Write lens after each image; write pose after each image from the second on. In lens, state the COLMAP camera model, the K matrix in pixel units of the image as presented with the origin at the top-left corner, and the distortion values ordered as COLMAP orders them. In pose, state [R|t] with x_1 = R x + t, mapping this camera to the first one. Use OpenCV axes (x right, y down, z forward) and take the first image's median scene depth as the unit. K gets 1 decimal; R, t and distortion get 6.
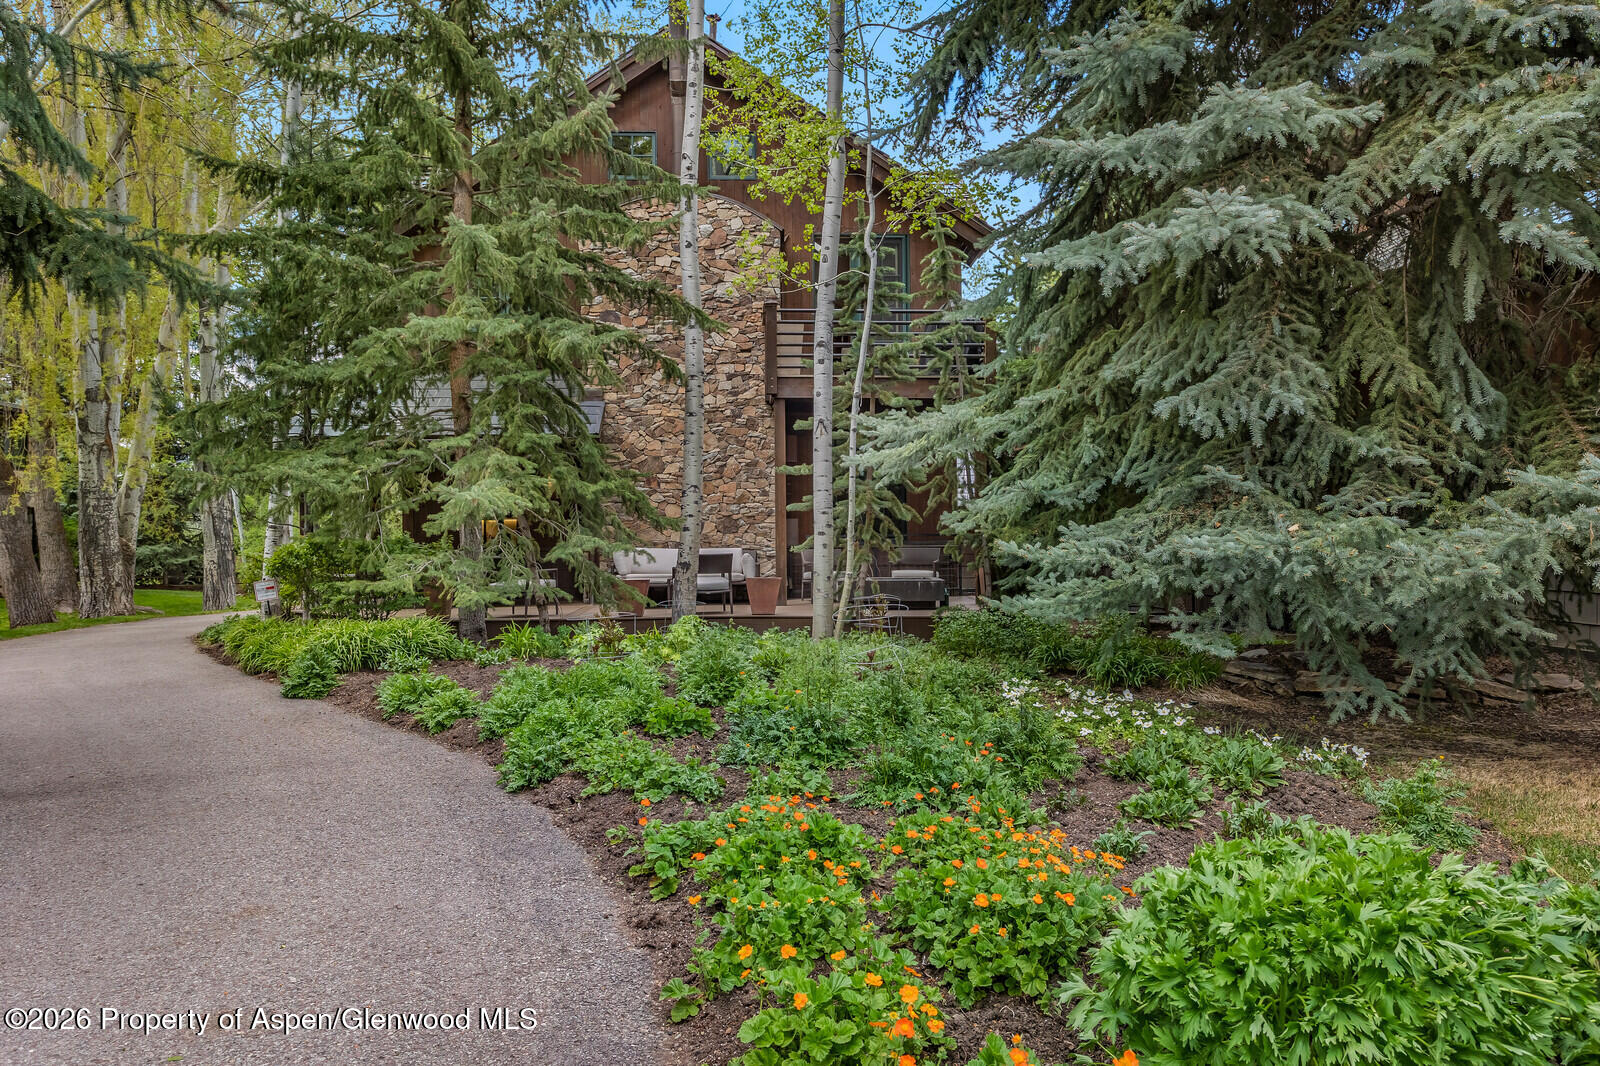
lens RADIAL K [[1205.2, 0, 799.2], [0, 1205.2, 535.3], [0, 0, 1]] dist [0.000249, -0.000035]
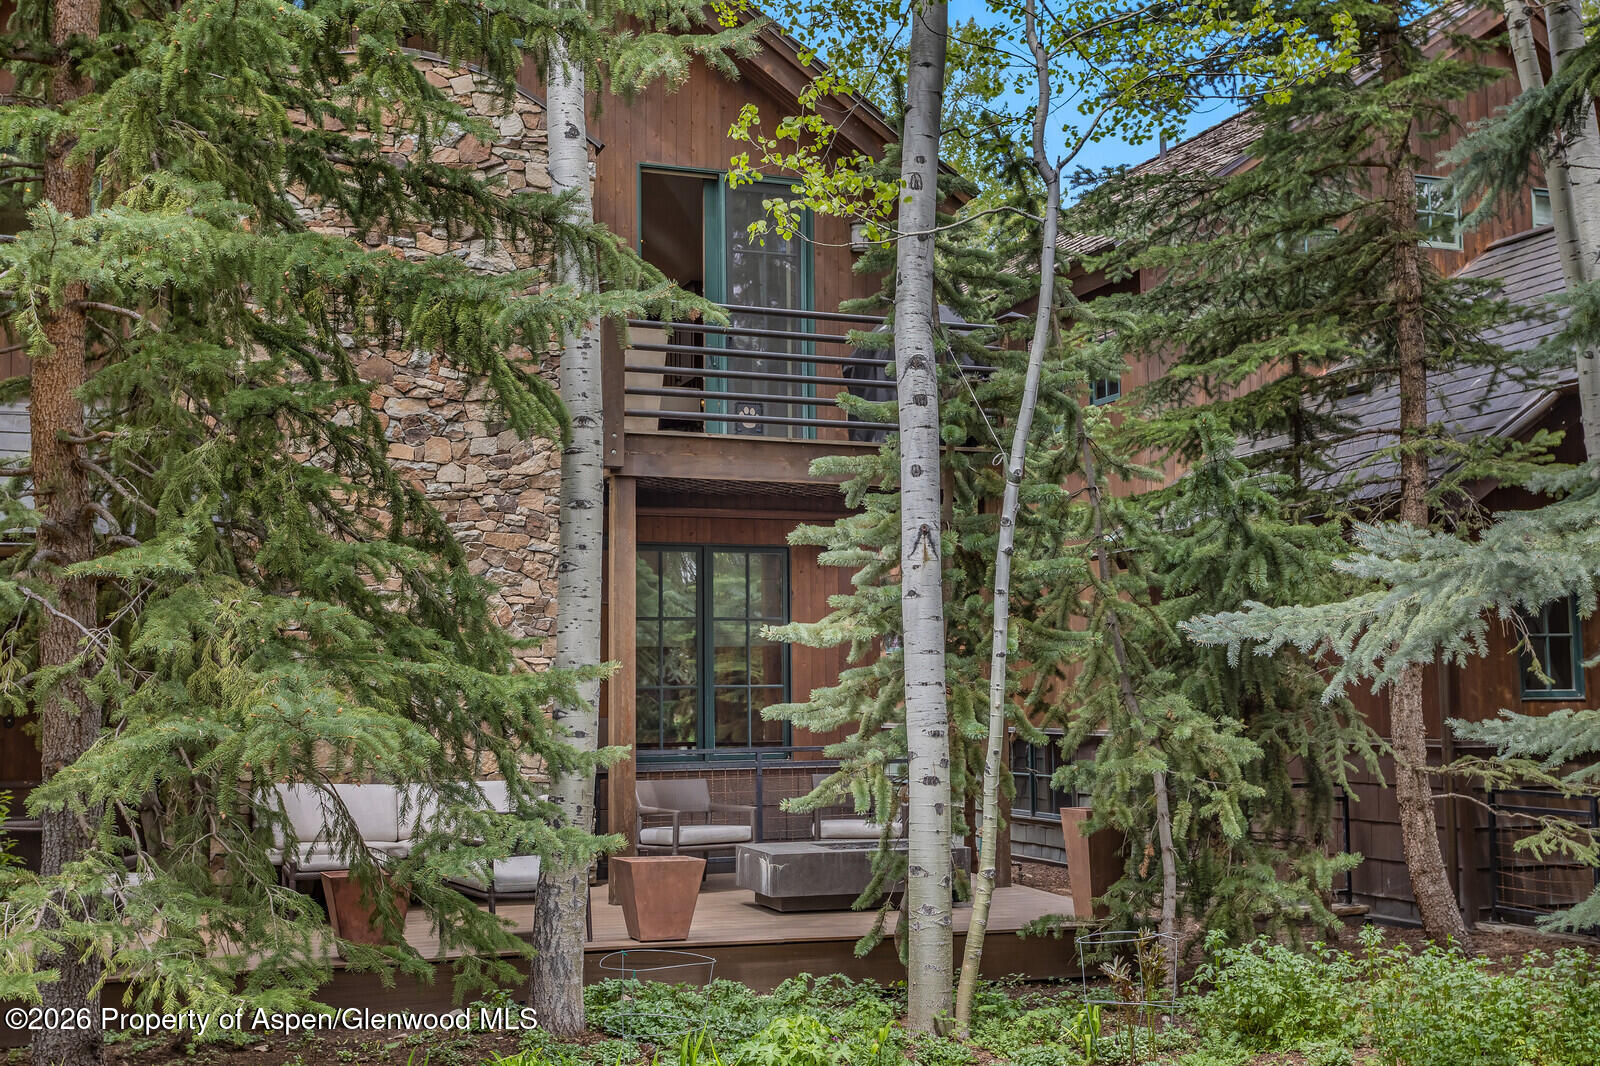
lens RADIAL K [[1822.1, 0, 800.2], [0, 1822.1, 532.9], [0, 0, 1]] dist [-0.000136, 0.000000]
pose [[0.947163, 0.030639, 0.319286, -0.174942], [-0.001947, 0.995958, -0.089796, -0.023097], [-0.320747, 0.084429, 0.943394, 0.264735]]
